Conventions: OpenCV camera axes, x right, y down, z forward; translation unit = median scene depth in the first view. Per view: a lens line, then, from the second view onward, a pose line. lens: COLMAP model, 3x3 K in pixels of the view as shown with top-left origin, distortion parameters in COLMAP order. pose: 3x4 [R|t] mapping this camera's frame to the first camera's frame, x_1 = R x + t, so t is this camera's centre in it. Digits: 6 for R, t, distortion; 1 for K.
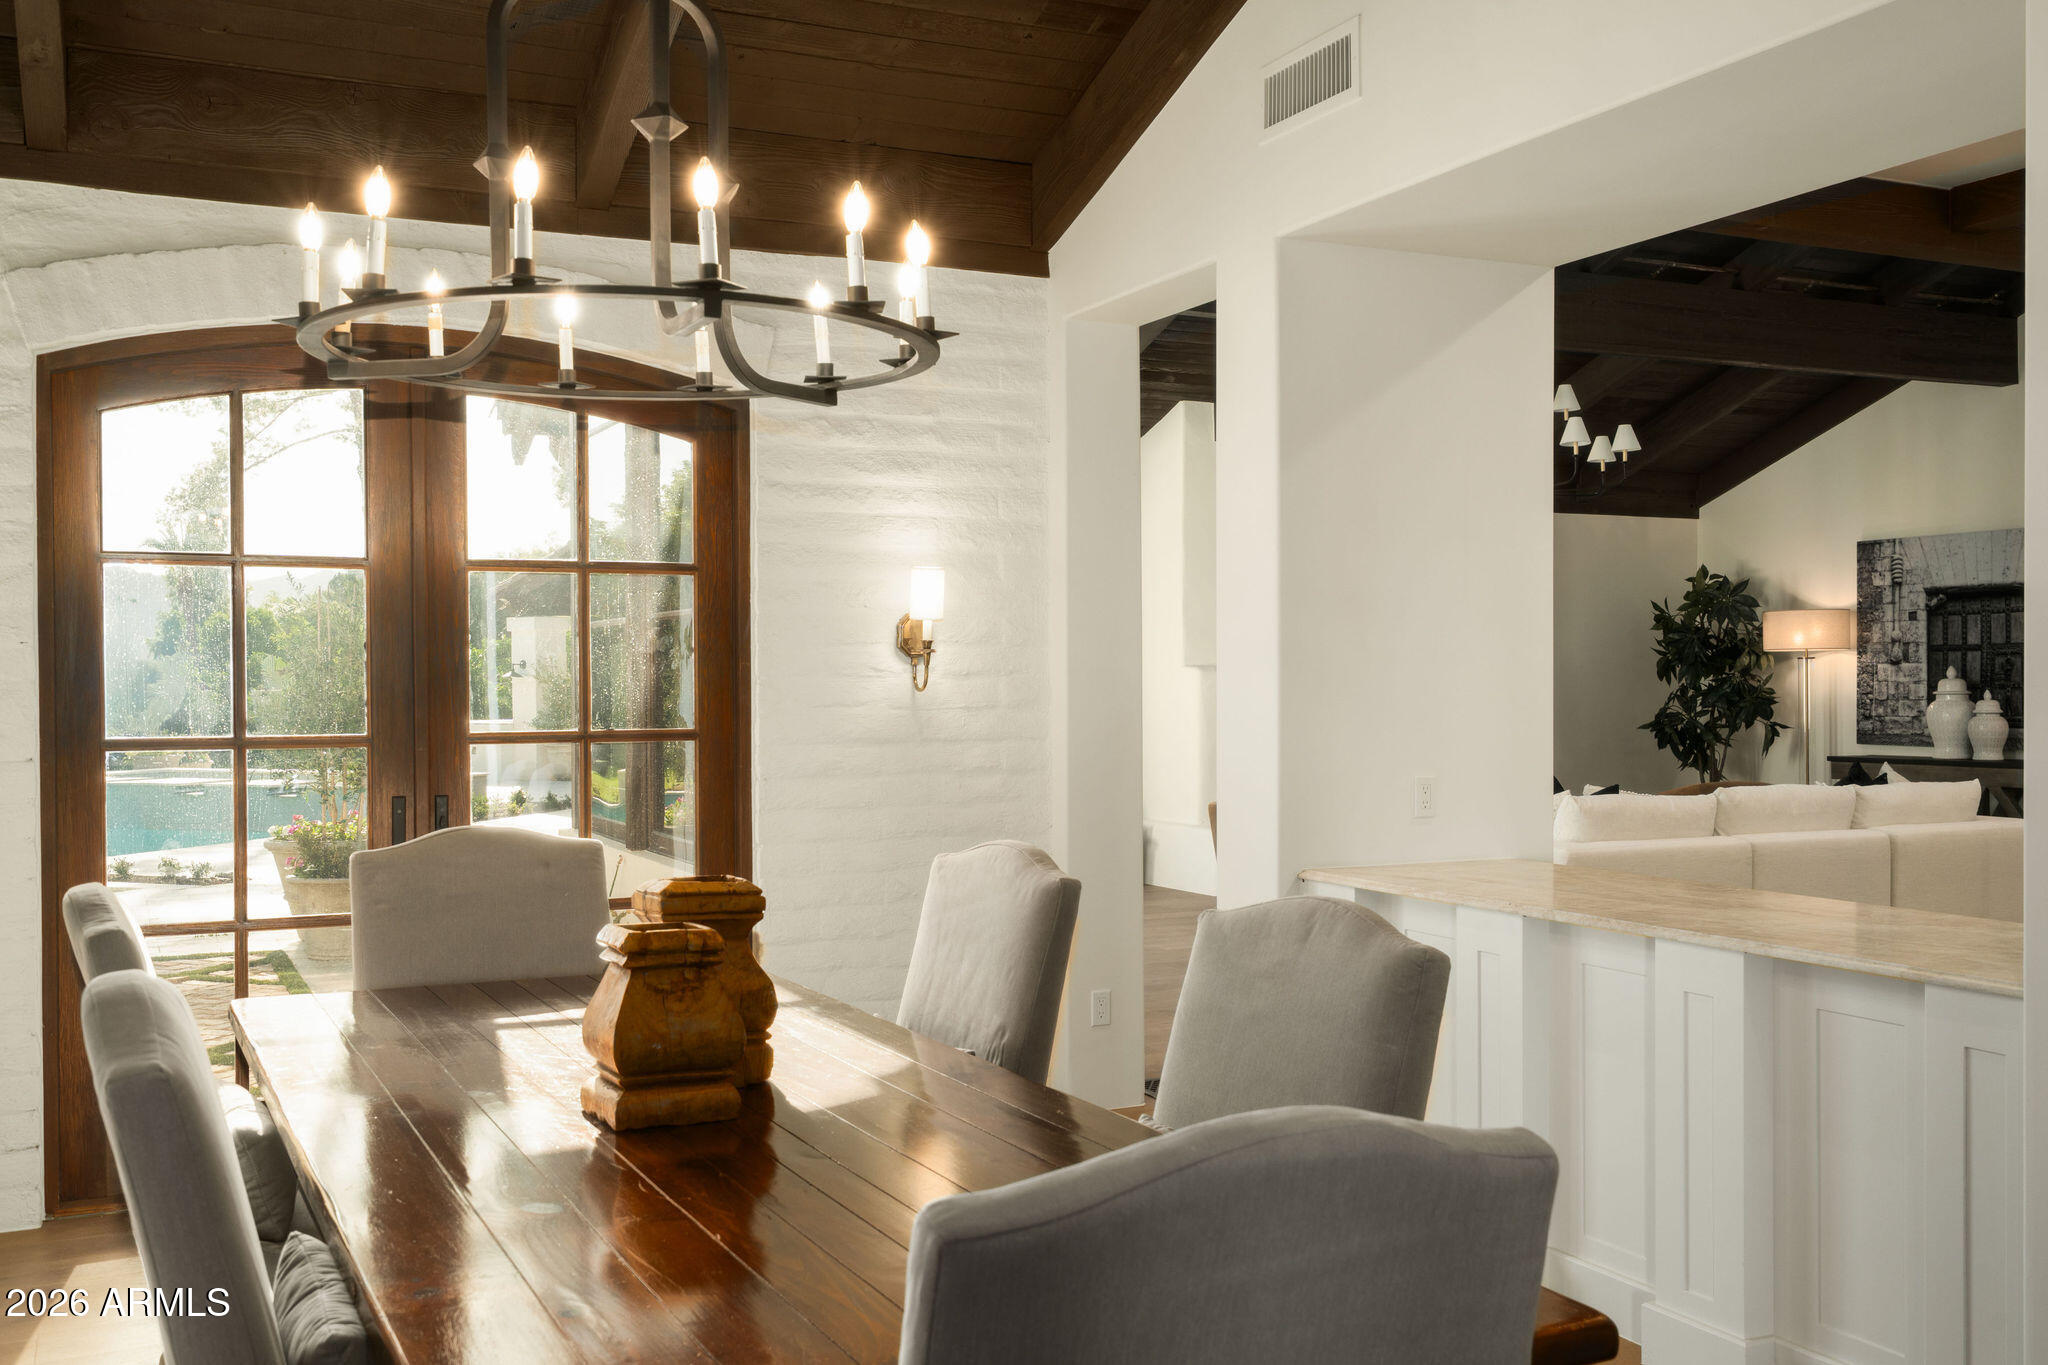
lens RADIAL K [[1903.1, 0, 1023.7], [0, 1903.1, 682.2], [0, 0, 1]] dist [0.007068, 0.000000]
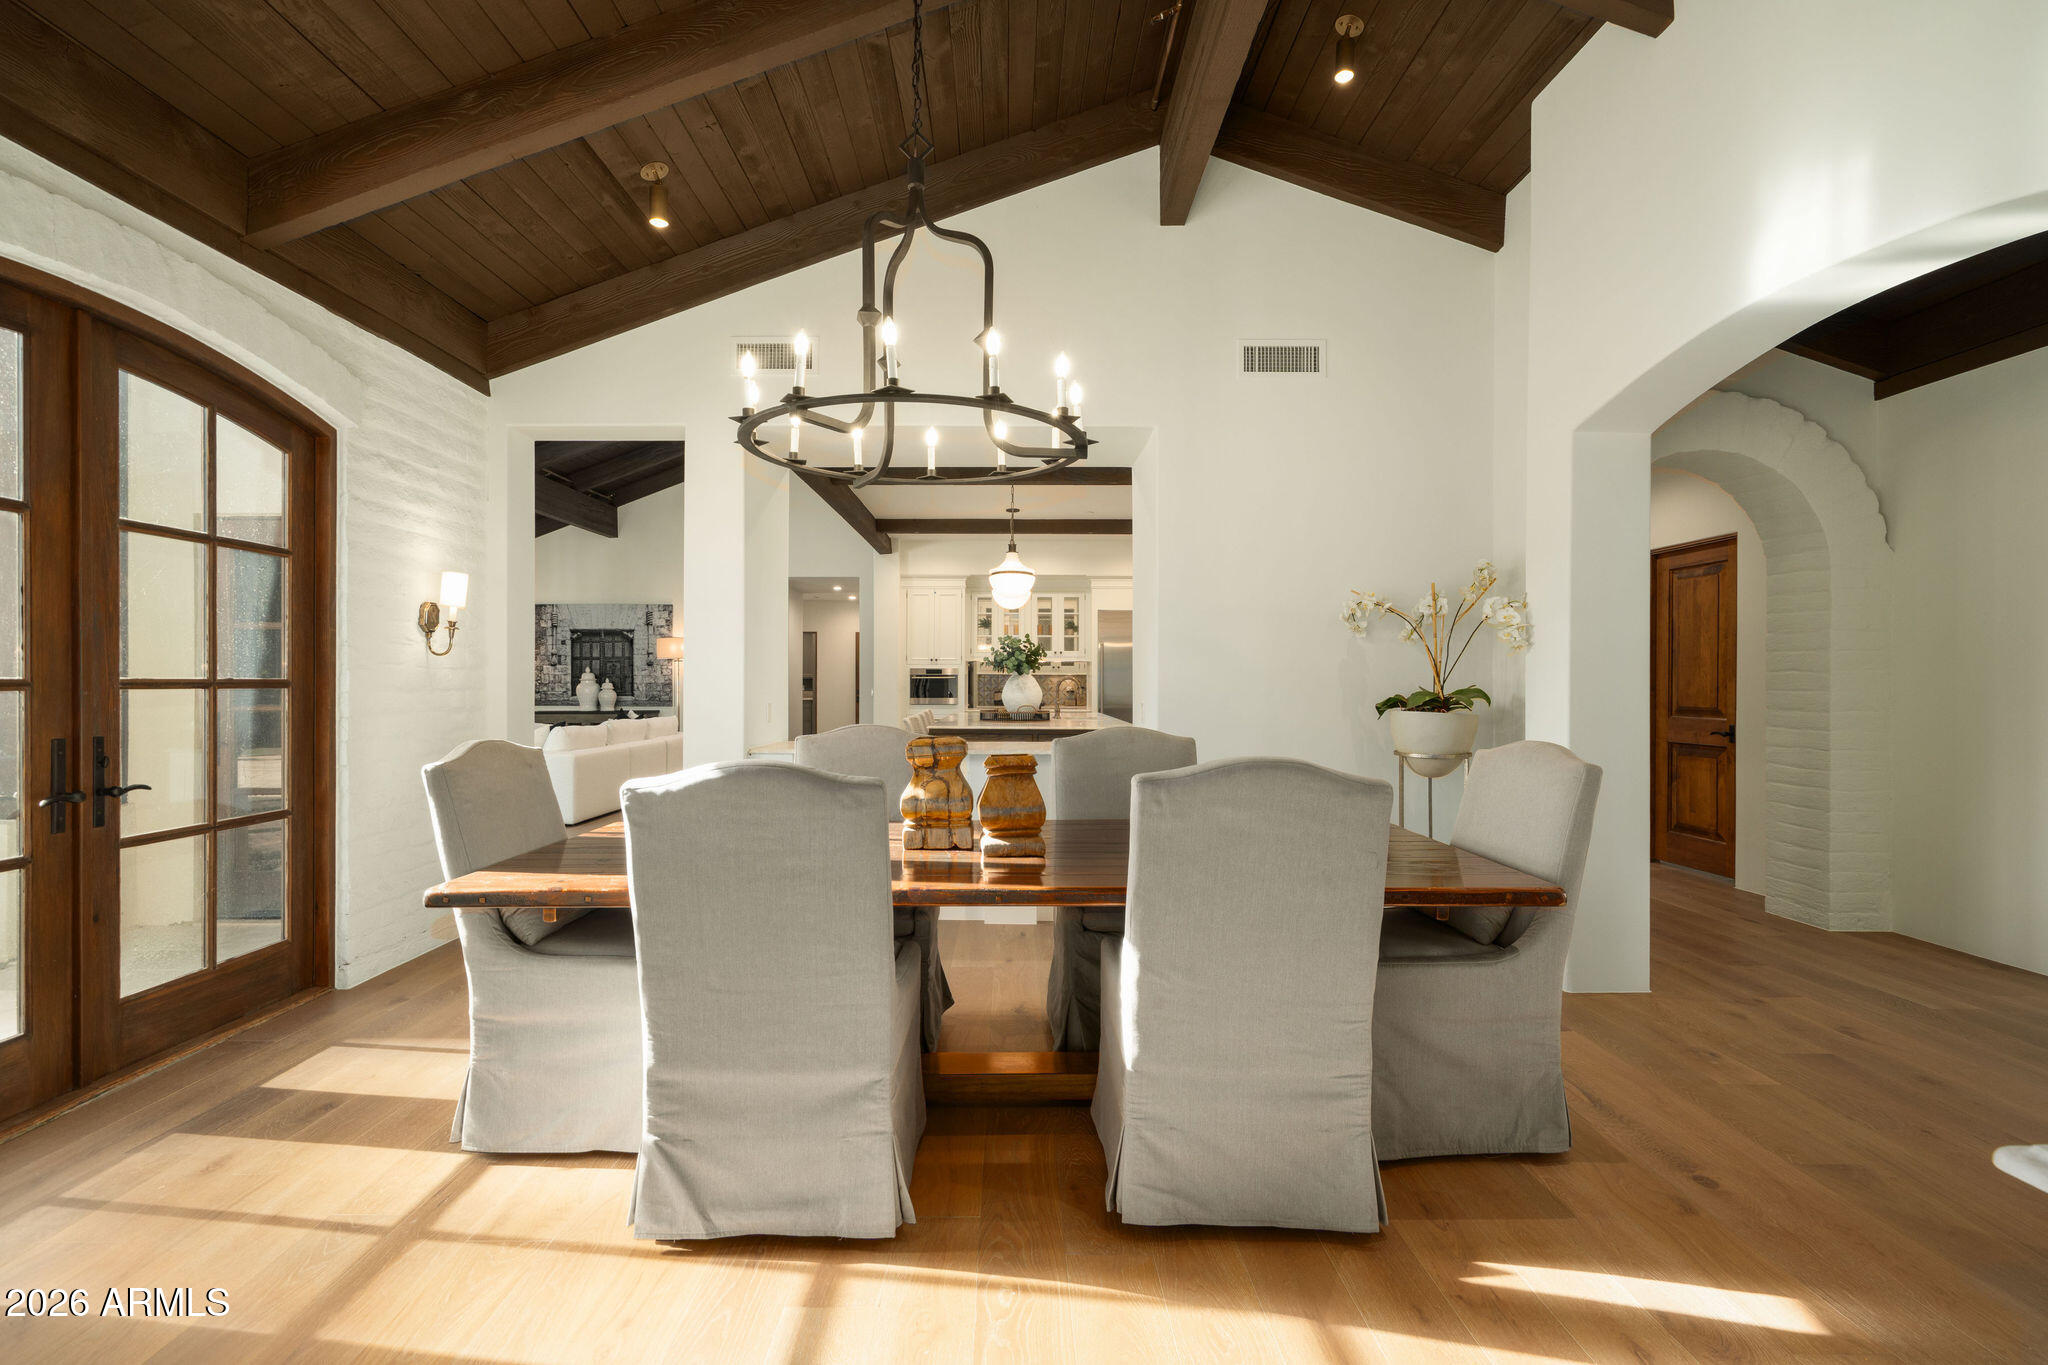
lens RADIAL K [[928.8, 0, 1021.4], [0, 928.8, 685.5], [0, 0, 1]] dist [-0.003877, 0.002394]
pose [[0.433097, 0.002380, 0.901344, -0.231727], [-0.002066, 0.999997, -0.001647, 0.012915], [-0.901345, -0.001149, 0.433100, 0.127980]]
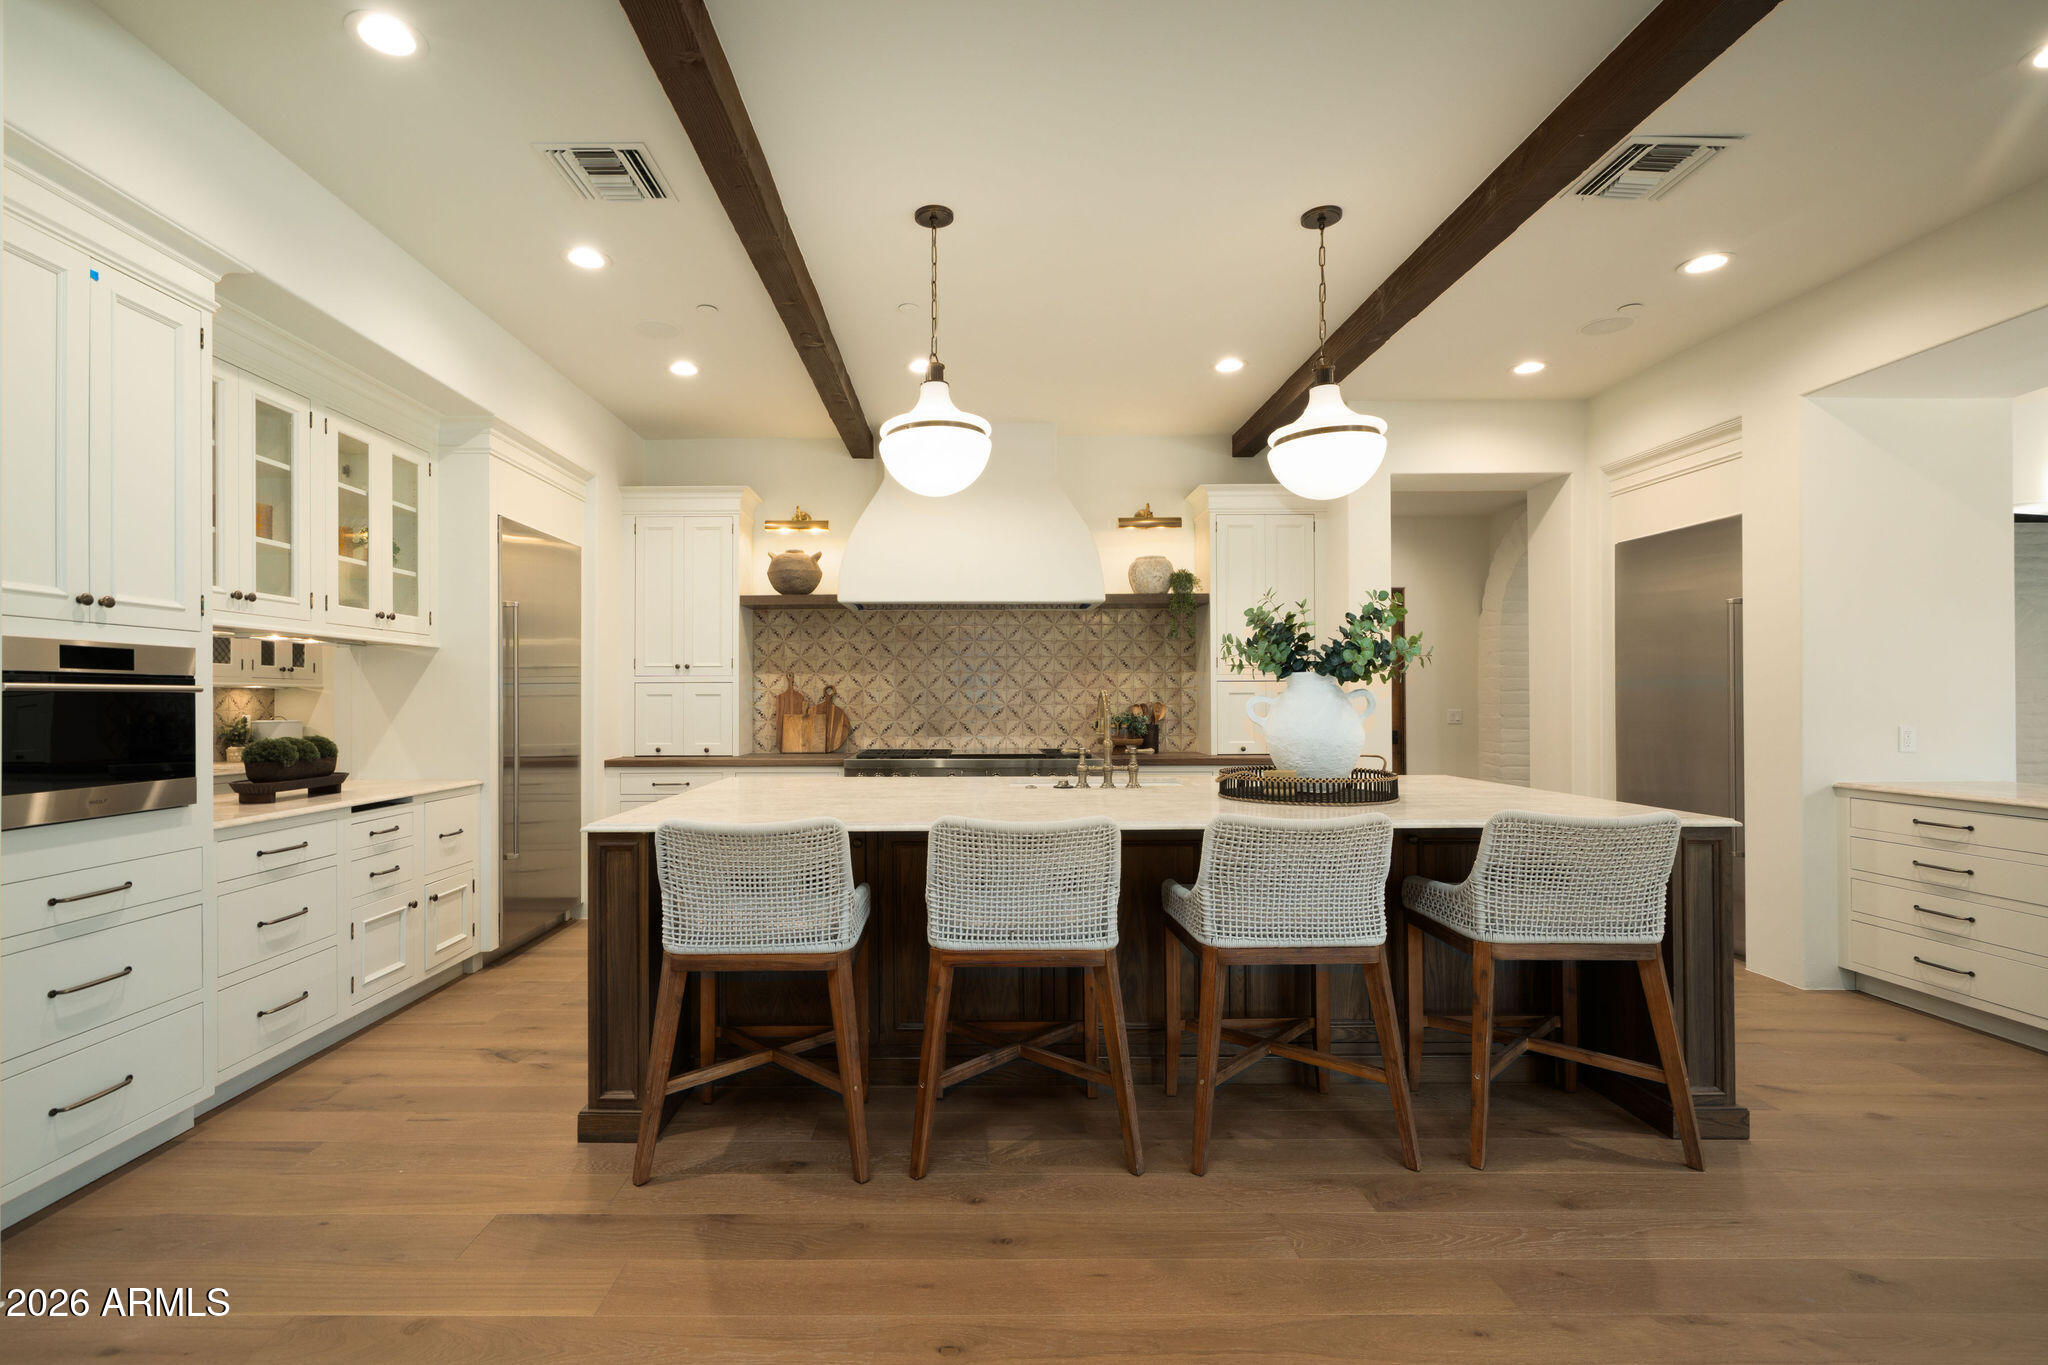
lens RADIAL K [[928.8, 0, 963.2], [0, 928.8, 696.5], [0, 0, 1]] dist [-0.003877, 0.002394]
pose [[-0.897063, 0.009498, 0.441801, 0.322572], [0.008822, 0.999955, -0.003584, 0.007928], [-0.441815, 0.000682, -0.897106, 0.699724]]
